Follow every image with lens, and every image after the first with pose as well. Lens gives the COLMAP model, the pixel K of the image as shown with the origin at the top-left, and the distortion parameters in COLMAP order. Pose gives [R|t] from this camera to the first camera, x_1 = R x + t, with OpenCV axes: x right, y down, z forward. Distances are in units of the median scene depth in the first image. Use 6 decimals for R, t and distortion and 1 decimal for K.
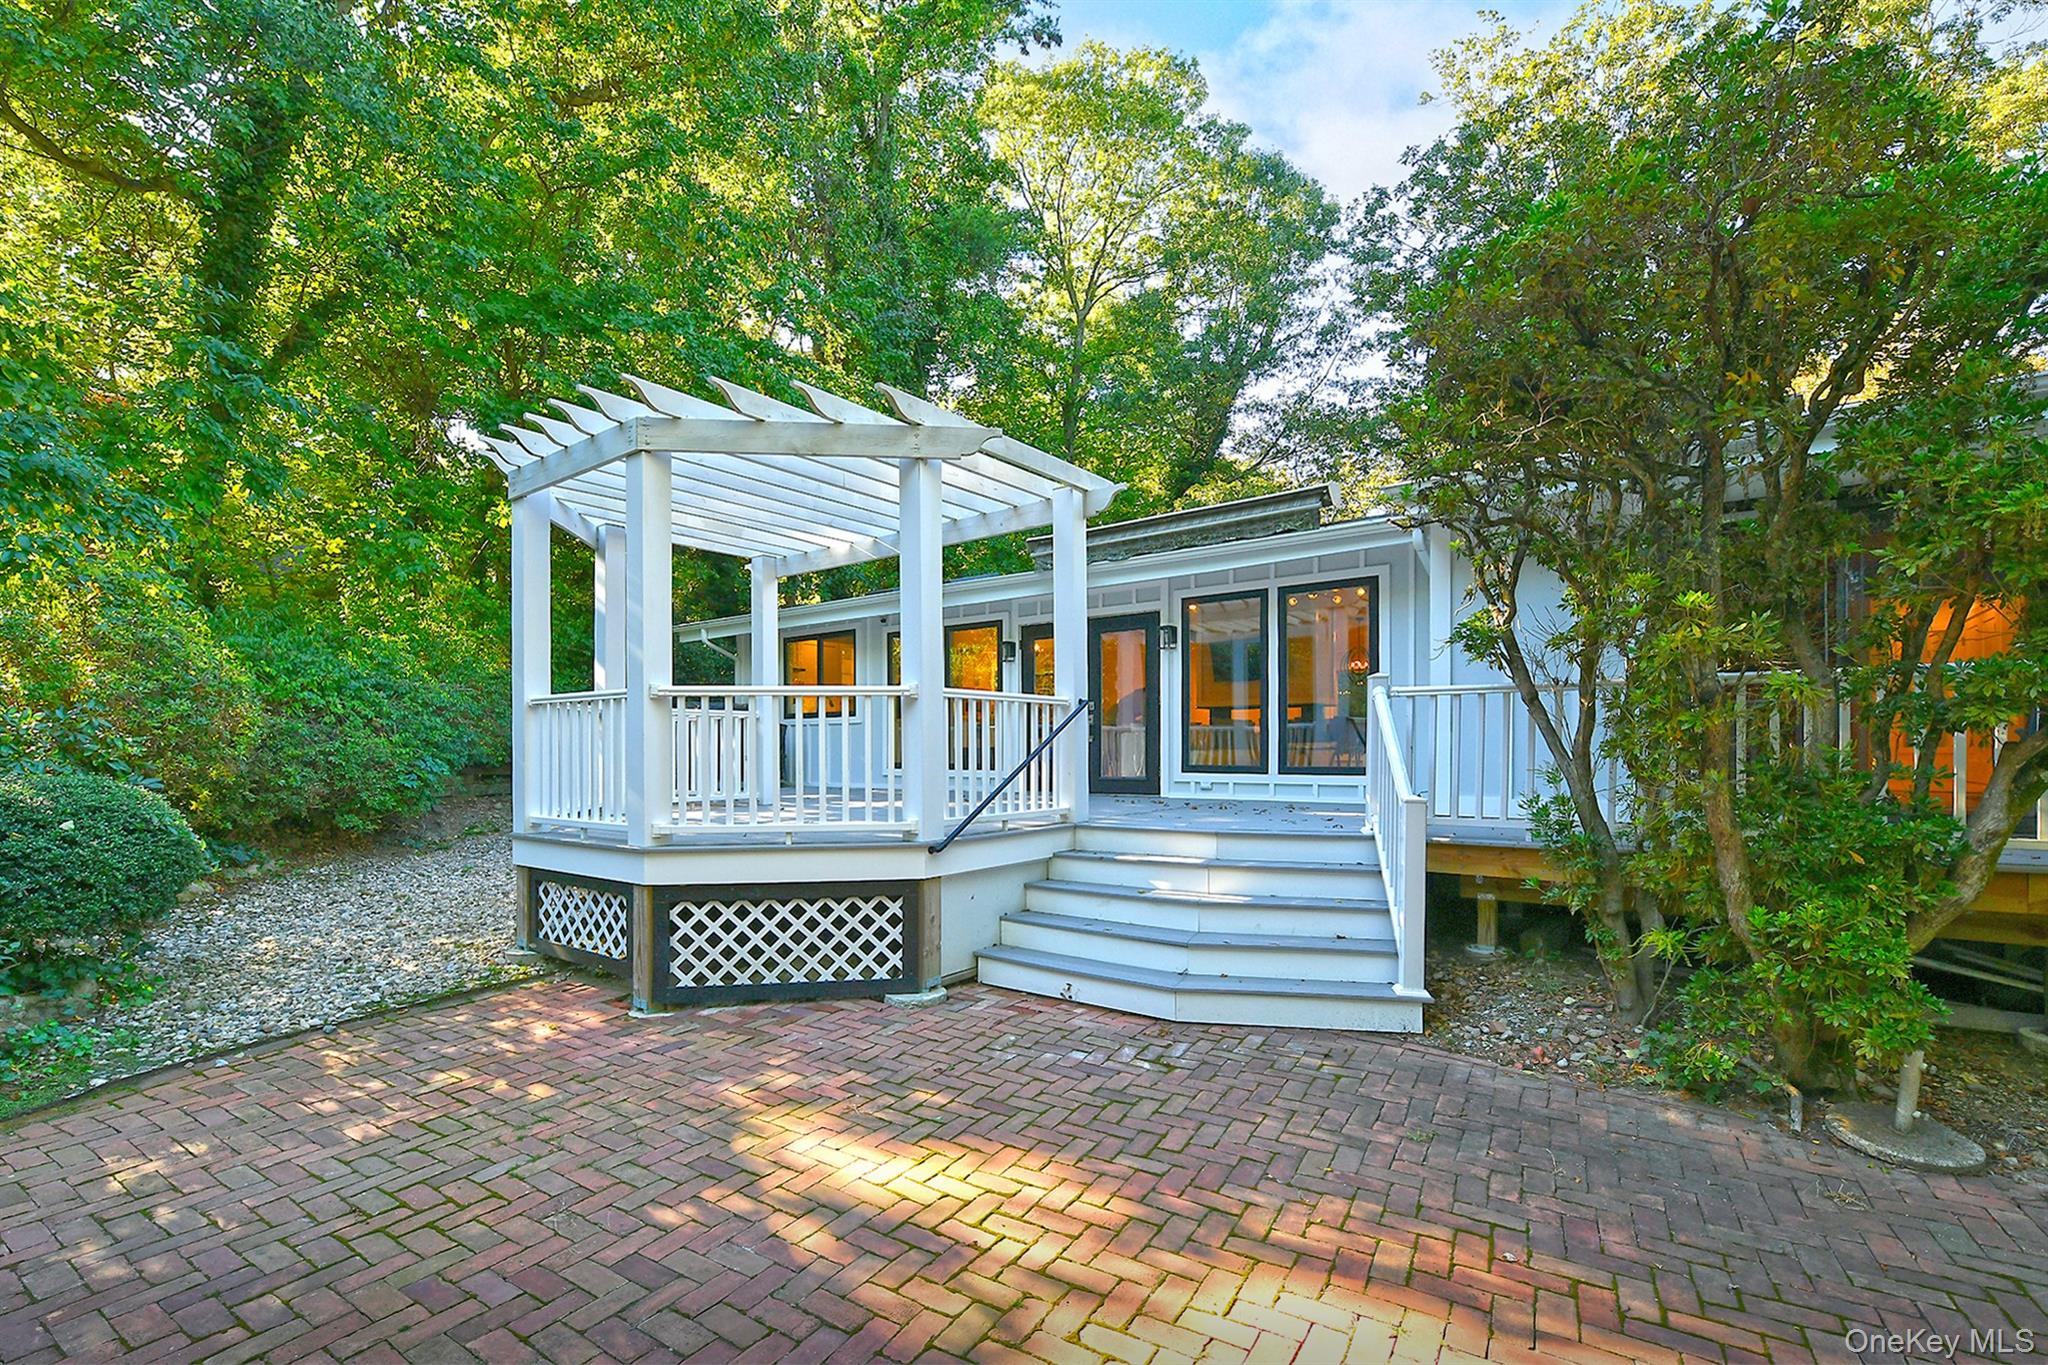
lens RADIAL K [[877.2, 0, 1017.0], [0, 877.2, 770.8], [0, 0, 1]] dist [-0.001581, 0.000028]
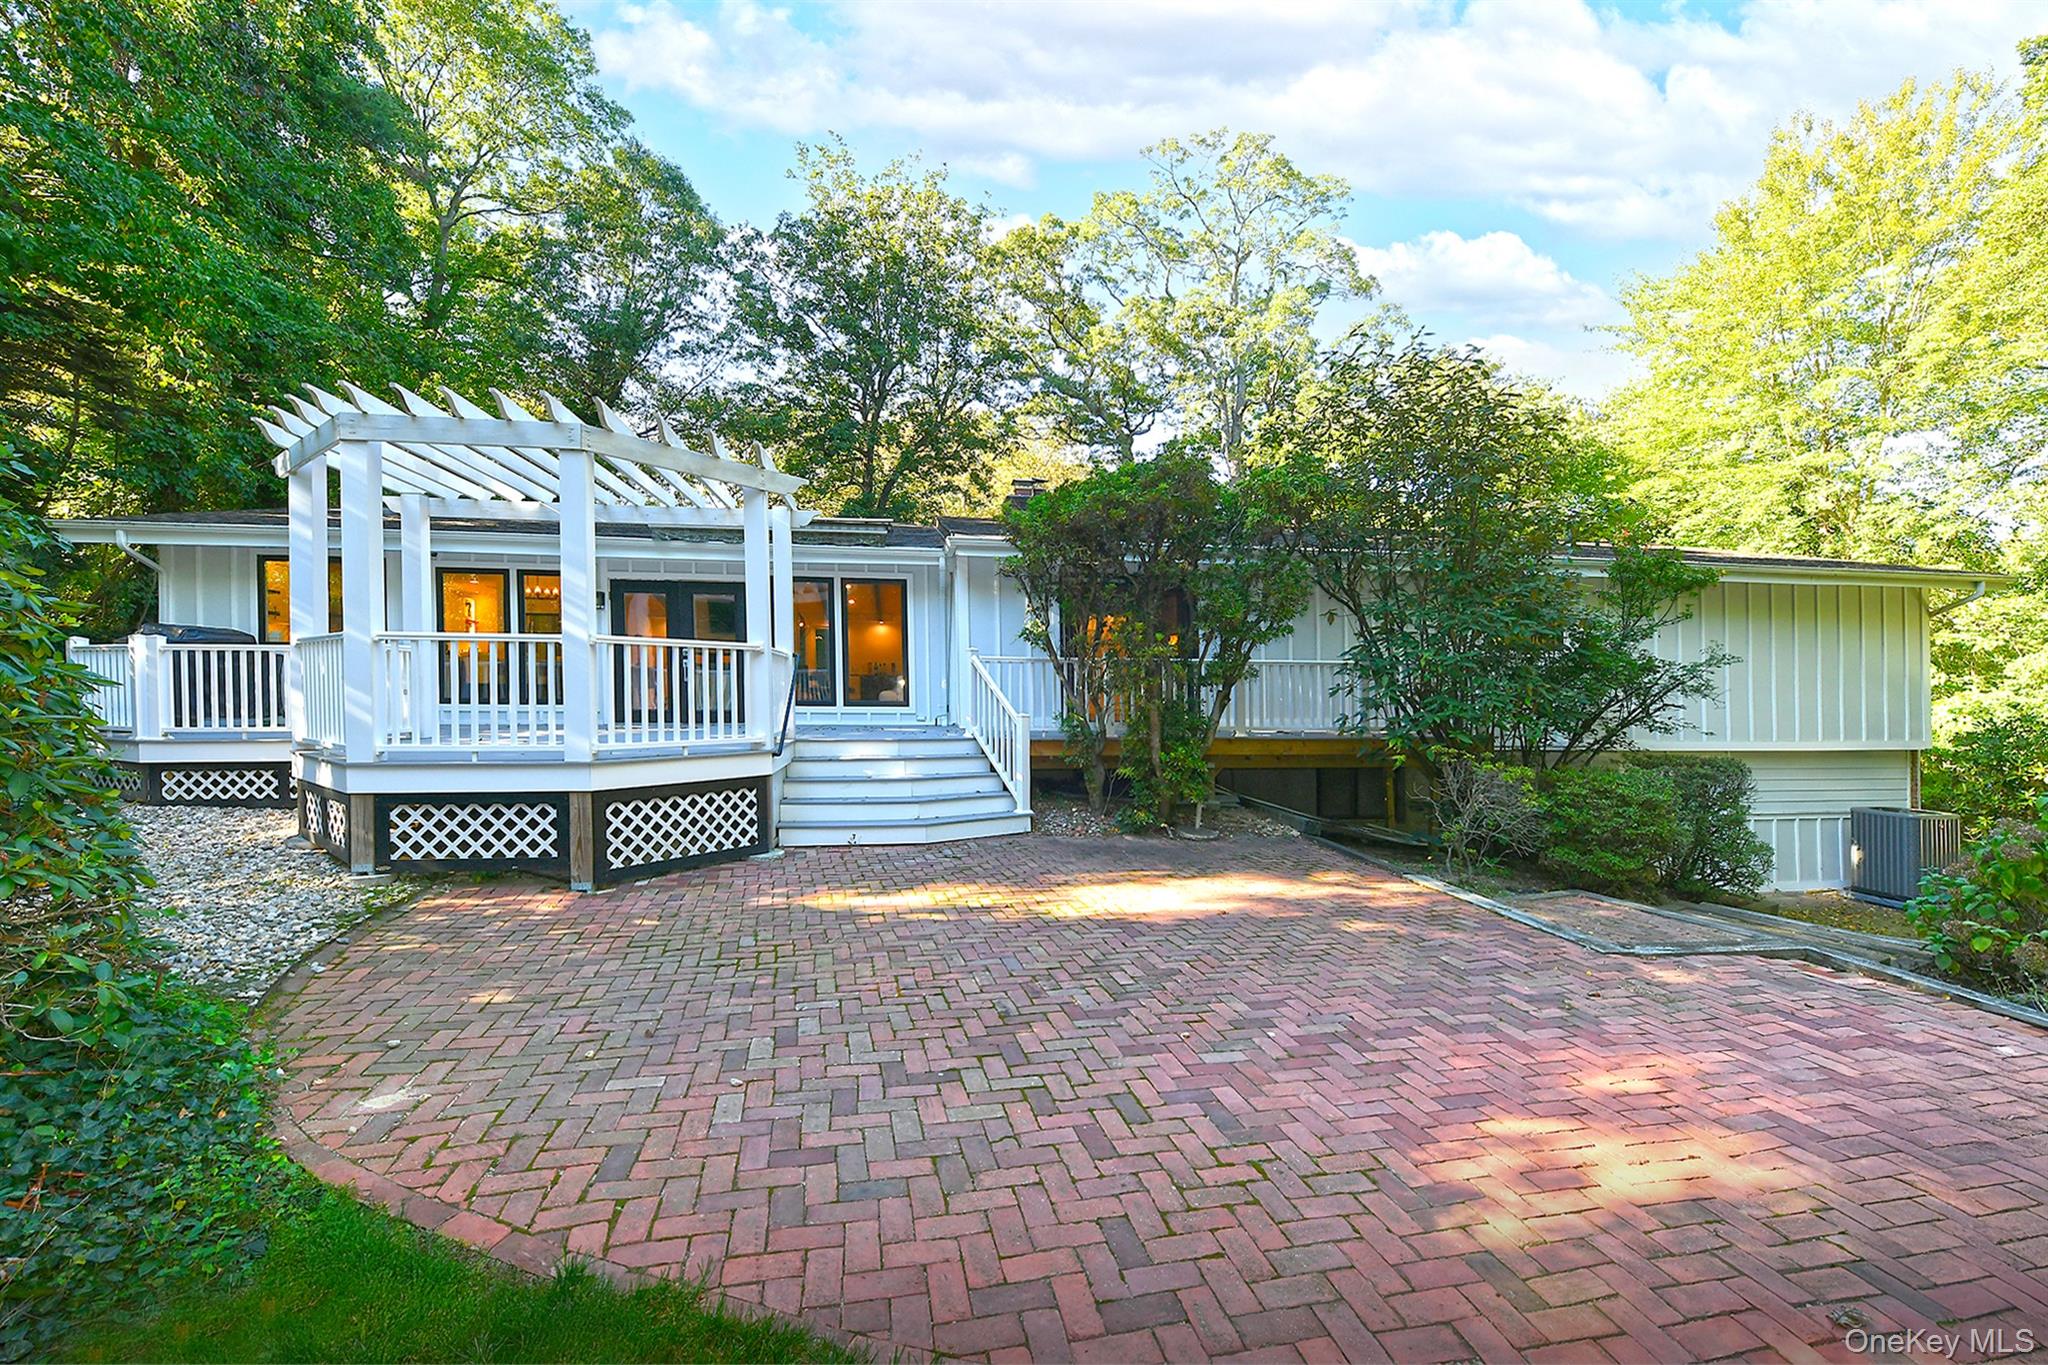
lens RADIAL K [[831.9, 0, 1024.0], [0, 831.9, 682.5], [0, 0, 1]] dist [0.000244, -0.000096]
pose [[0.687070, 0.016274, 0.726409, -0.832882], [0.007600, 0.999533, -0.029582, 0.013246], [-0.726552, 0.025846, 0.686626, -0.274172]]
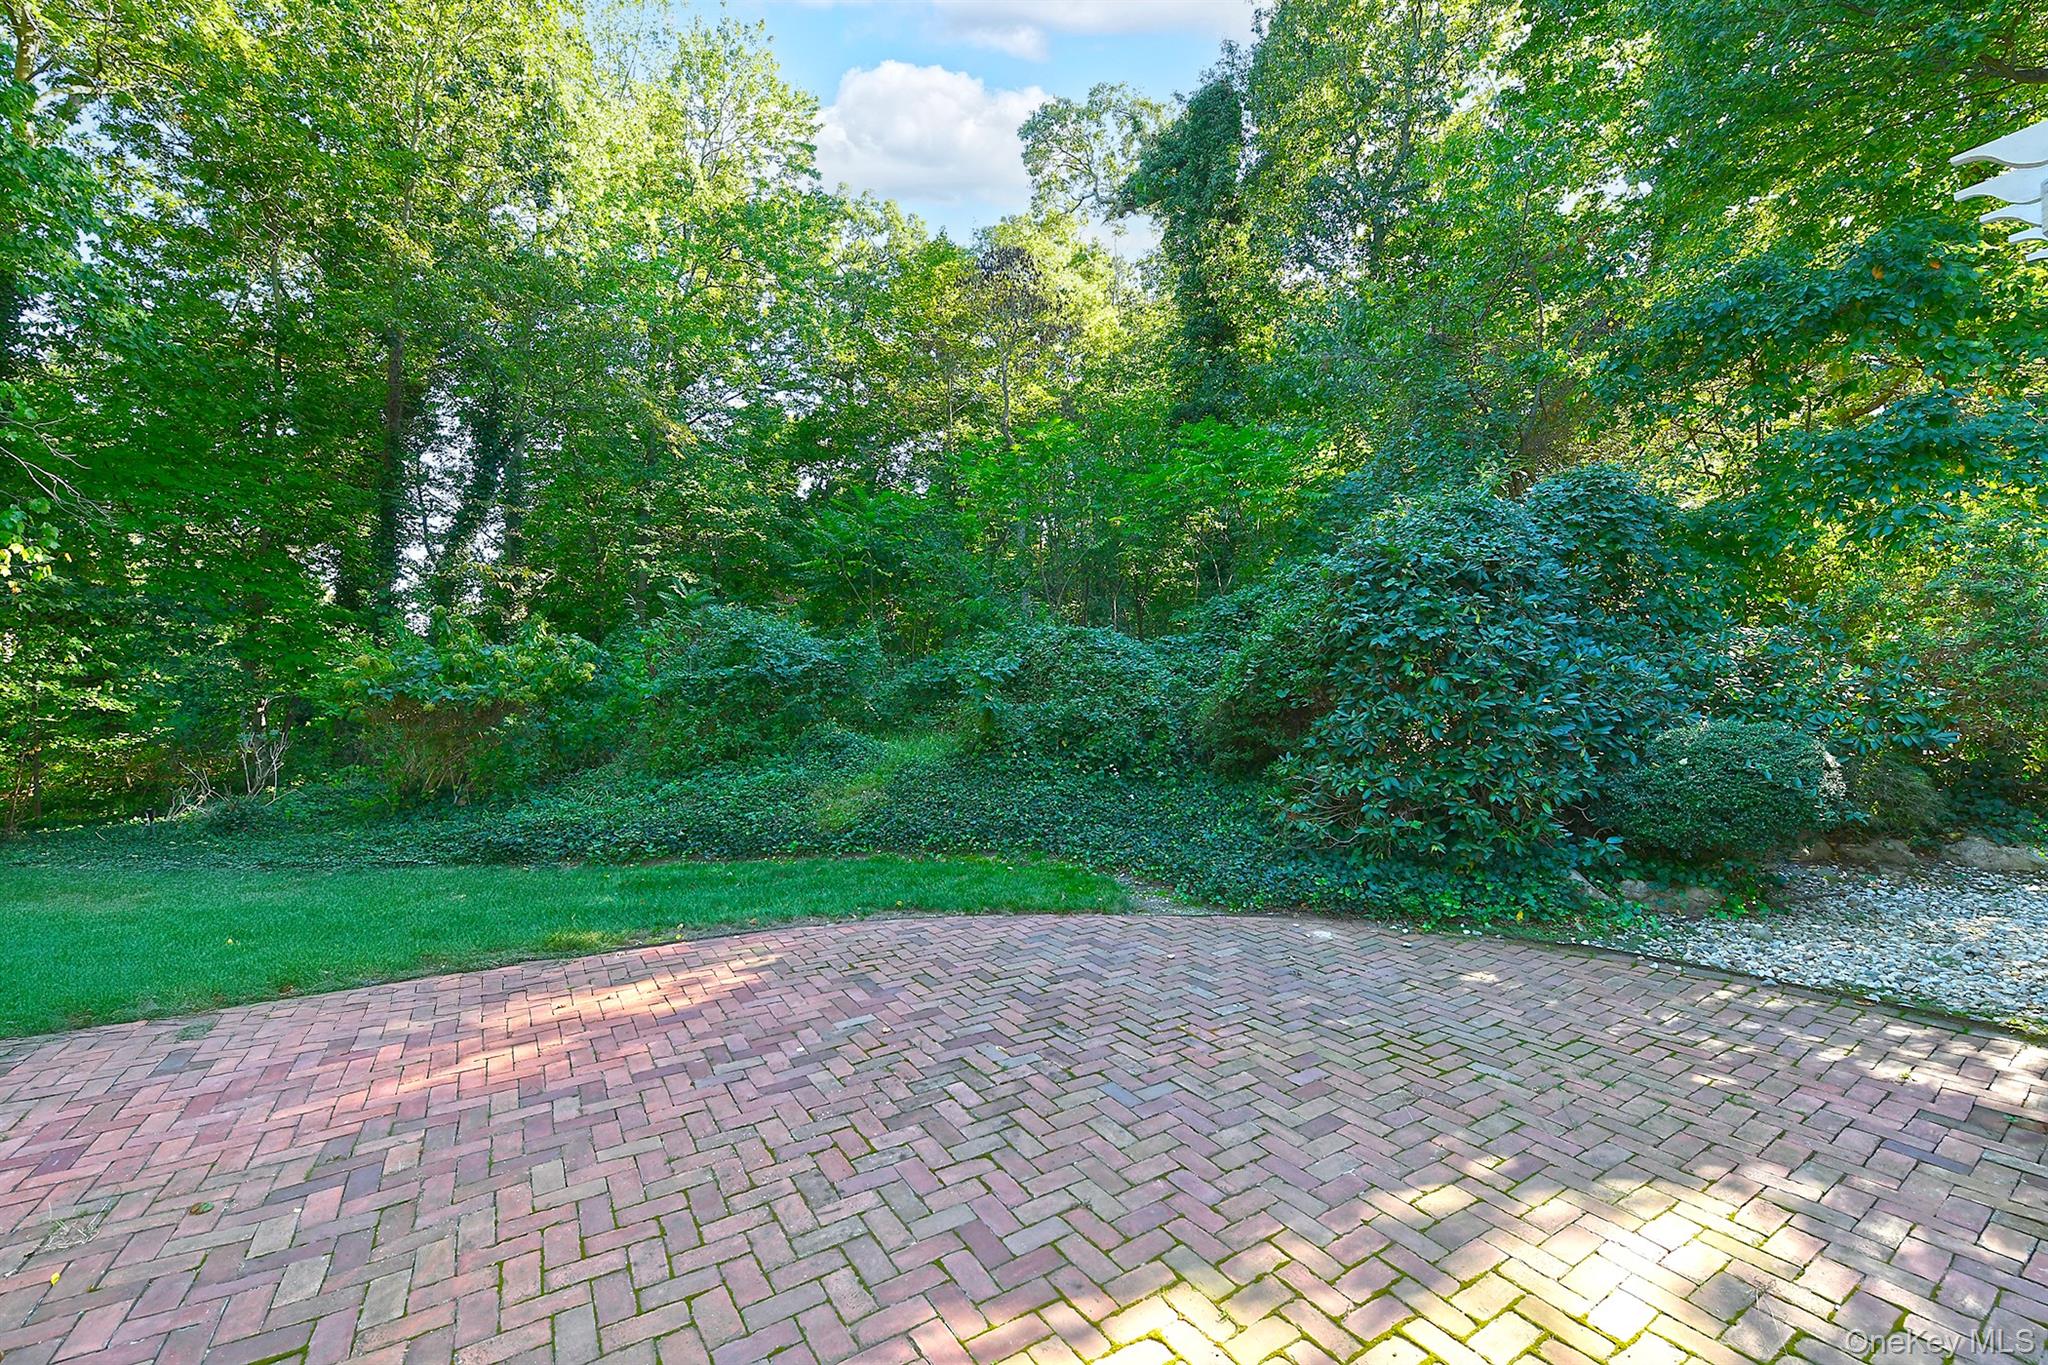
lens RADIAL K [[831.9, 0, 1024.0], [0, 831.9, 682.5], [0, 0, 1]] dist [0.000244, -0.000096]
pose [[-0.421434, -0.017834, -0.906684, 0.410233], [-0.026805, 0.999615, -0.007202, -0.021503], [0.906463, 0.021268, -0.421750, 0.539794]]
